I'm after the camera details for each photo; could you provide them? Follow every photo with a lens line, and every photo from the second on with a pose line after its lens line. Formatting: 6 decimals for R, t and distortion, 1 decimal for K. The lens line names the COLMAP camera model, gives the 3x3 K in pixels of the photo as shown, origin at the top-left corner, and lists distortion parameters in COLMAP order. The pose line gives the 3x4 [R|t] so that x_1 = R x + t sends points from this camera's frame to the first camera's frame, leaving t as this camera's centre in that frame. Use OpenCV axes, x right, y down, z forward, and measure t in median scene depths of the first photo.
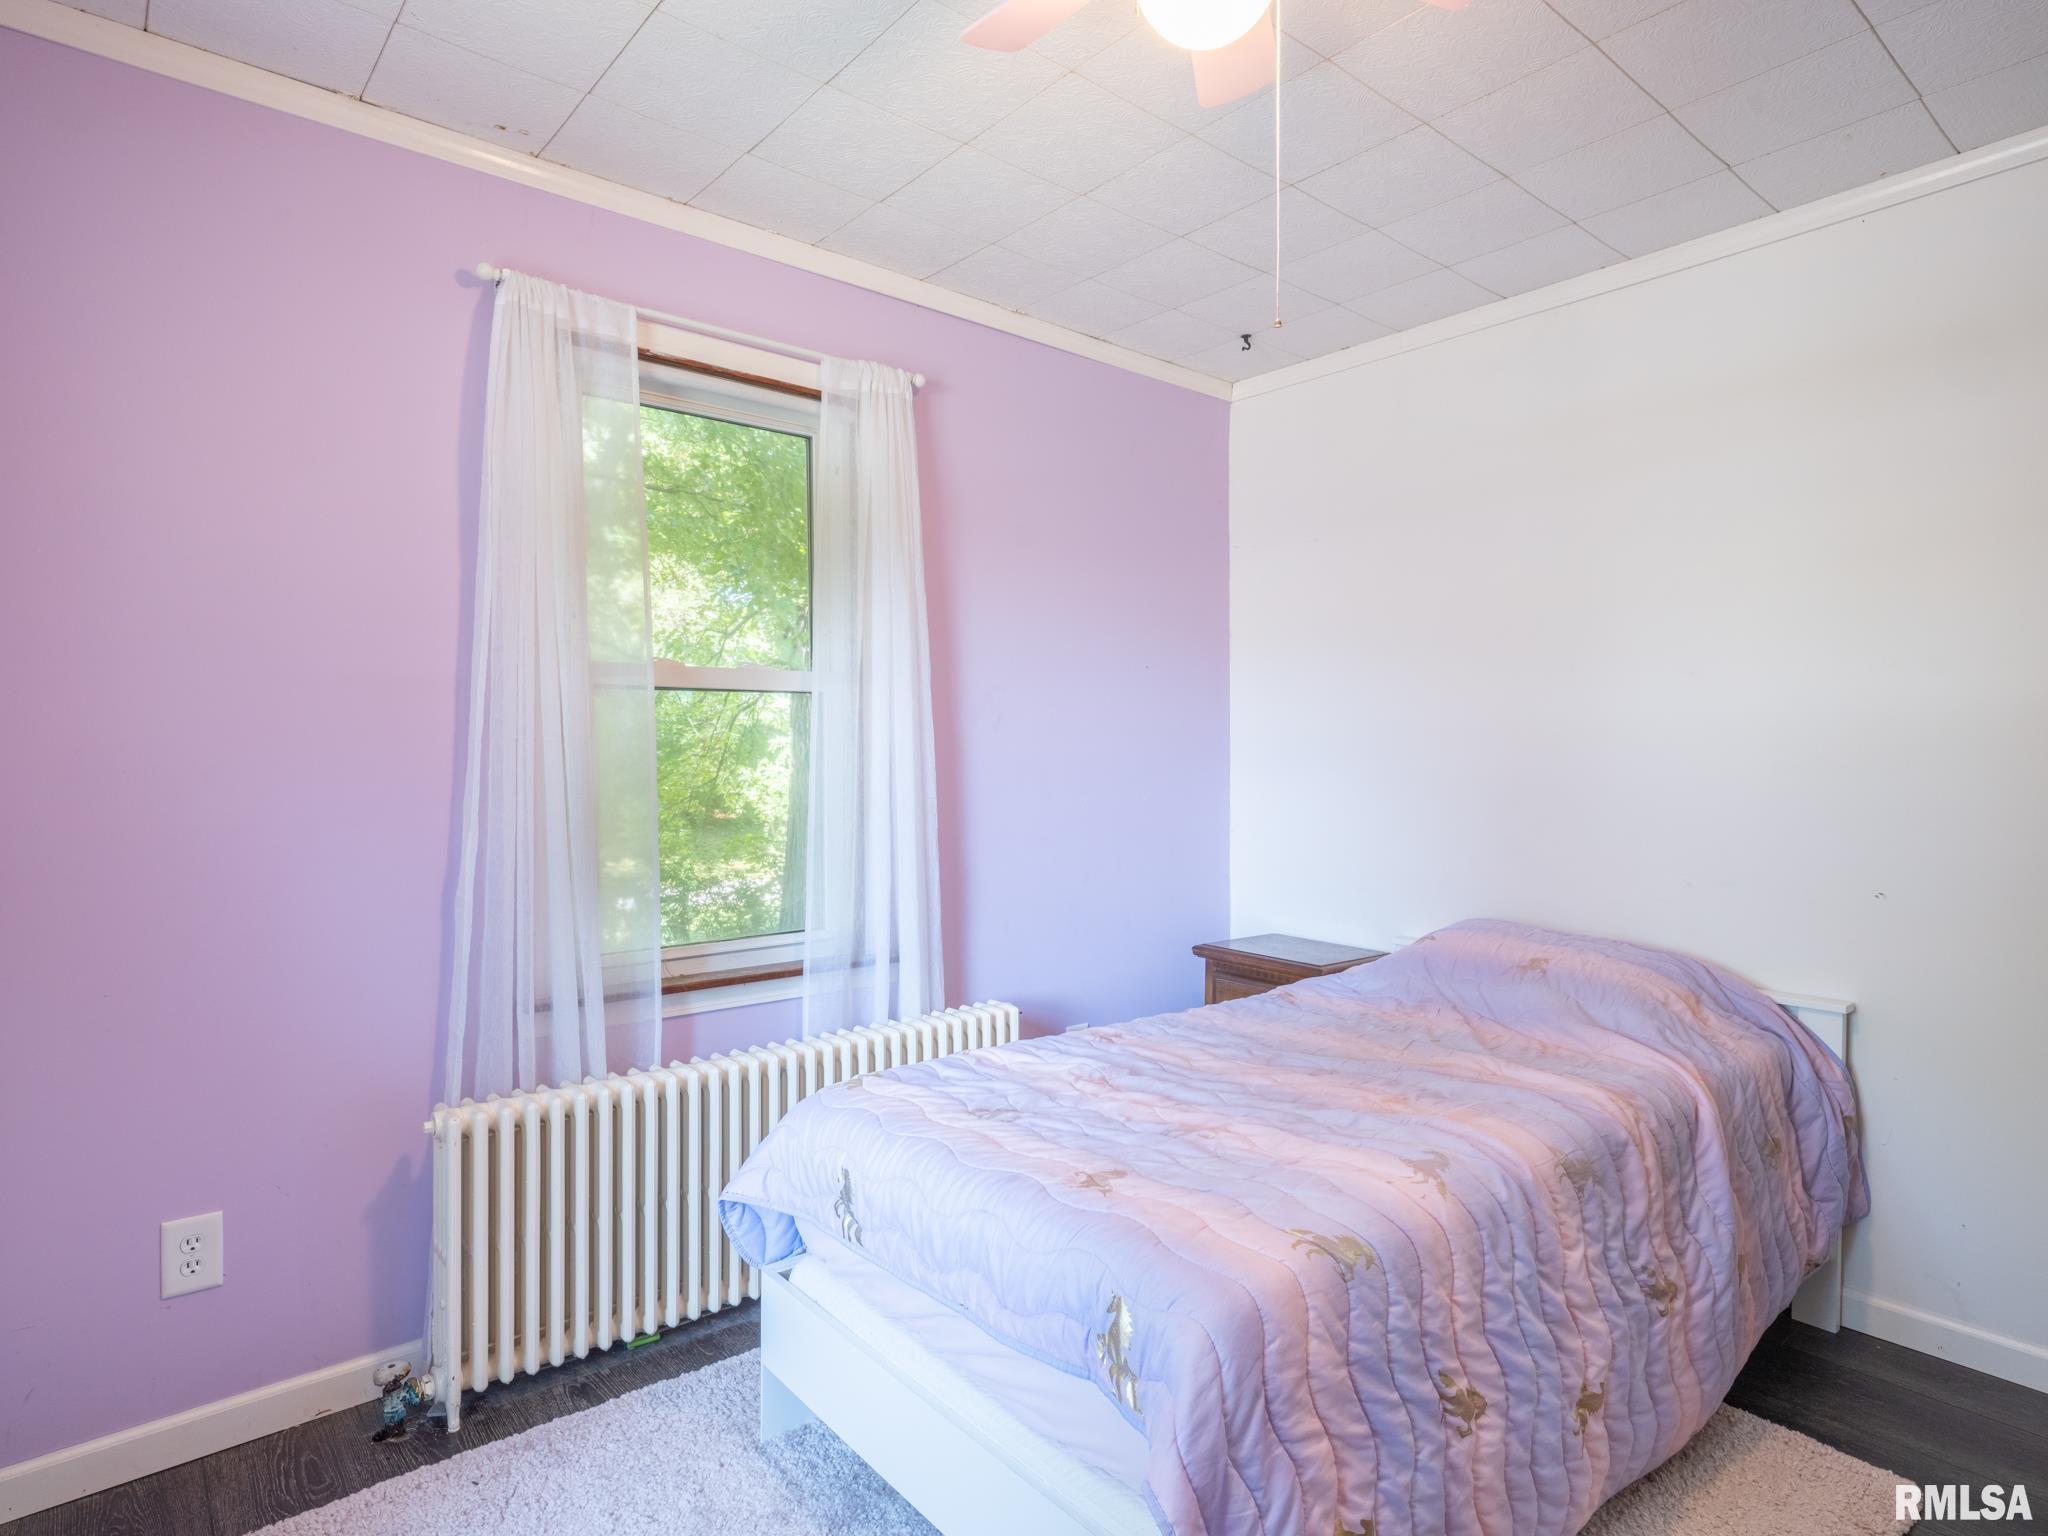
lens RADIAL K [[1100.3, 0, 1021.0], [0, 1100.3, 775.3], [0, 0, 1]] dist [0.005881, -0.003452]
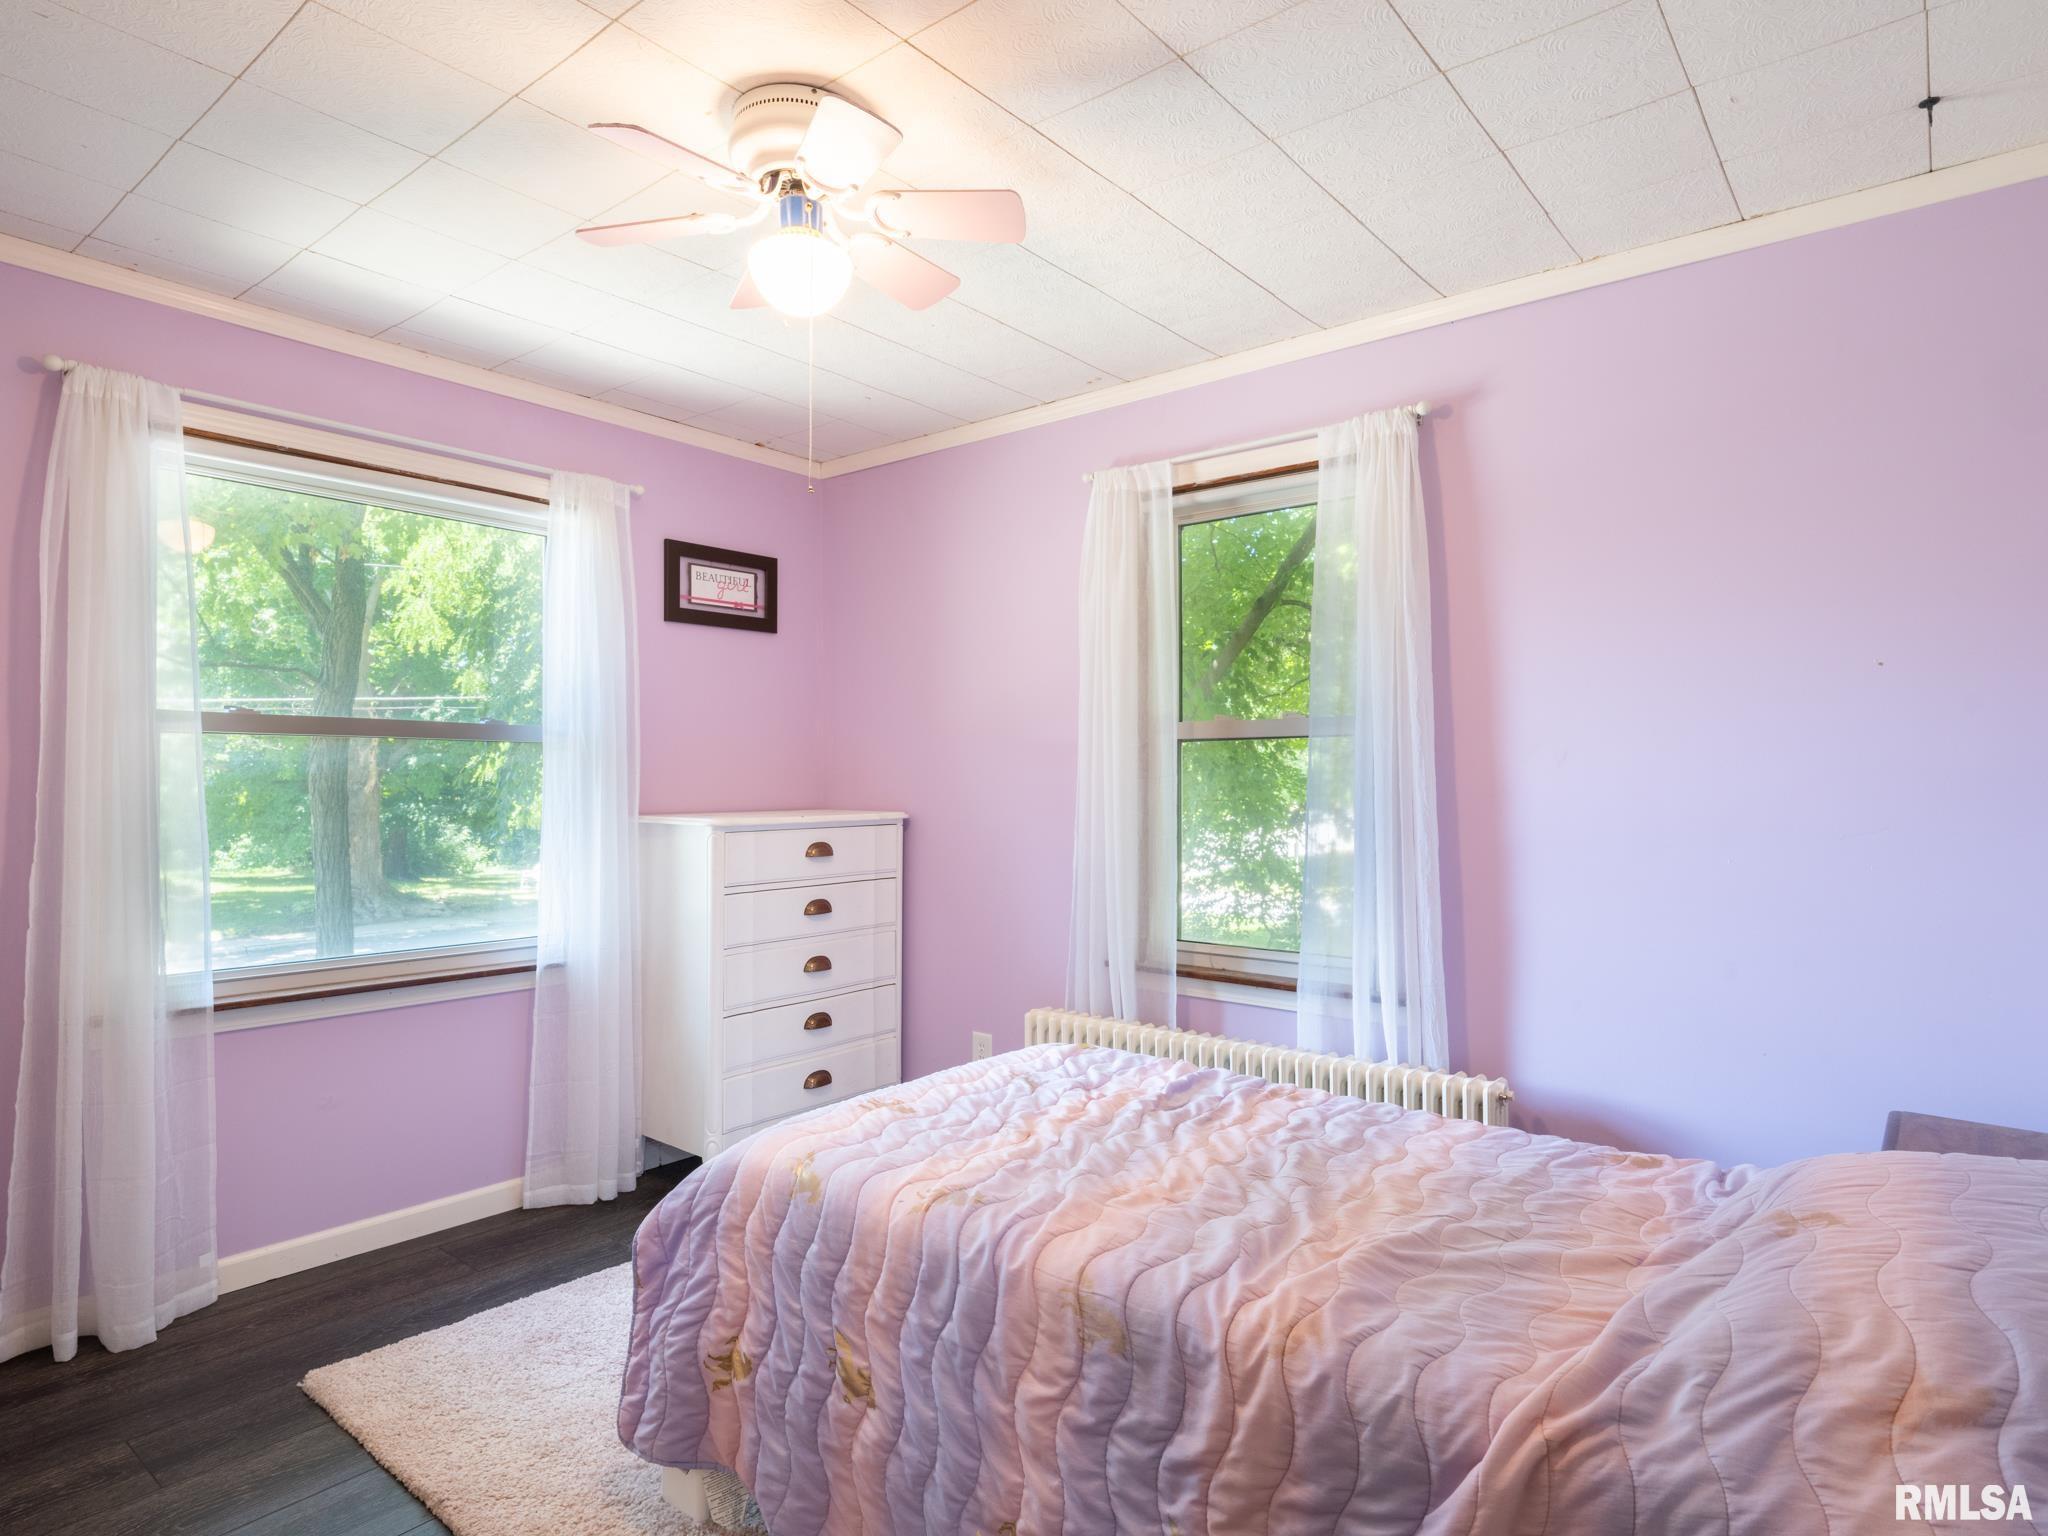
lens RADIAL K [[1120.3, 0, 1016.9], [0, 1120.3, 776.0], [0, 0, 1]] dist [0.003711, -0.001083]
pose [[0.198026, 0.003146, -0.980192, 0.937036], [-0.016423, 0.999865, -0.000109, -0.034830], [0.980059, 0.016119, 0.198051, 0.543946]]
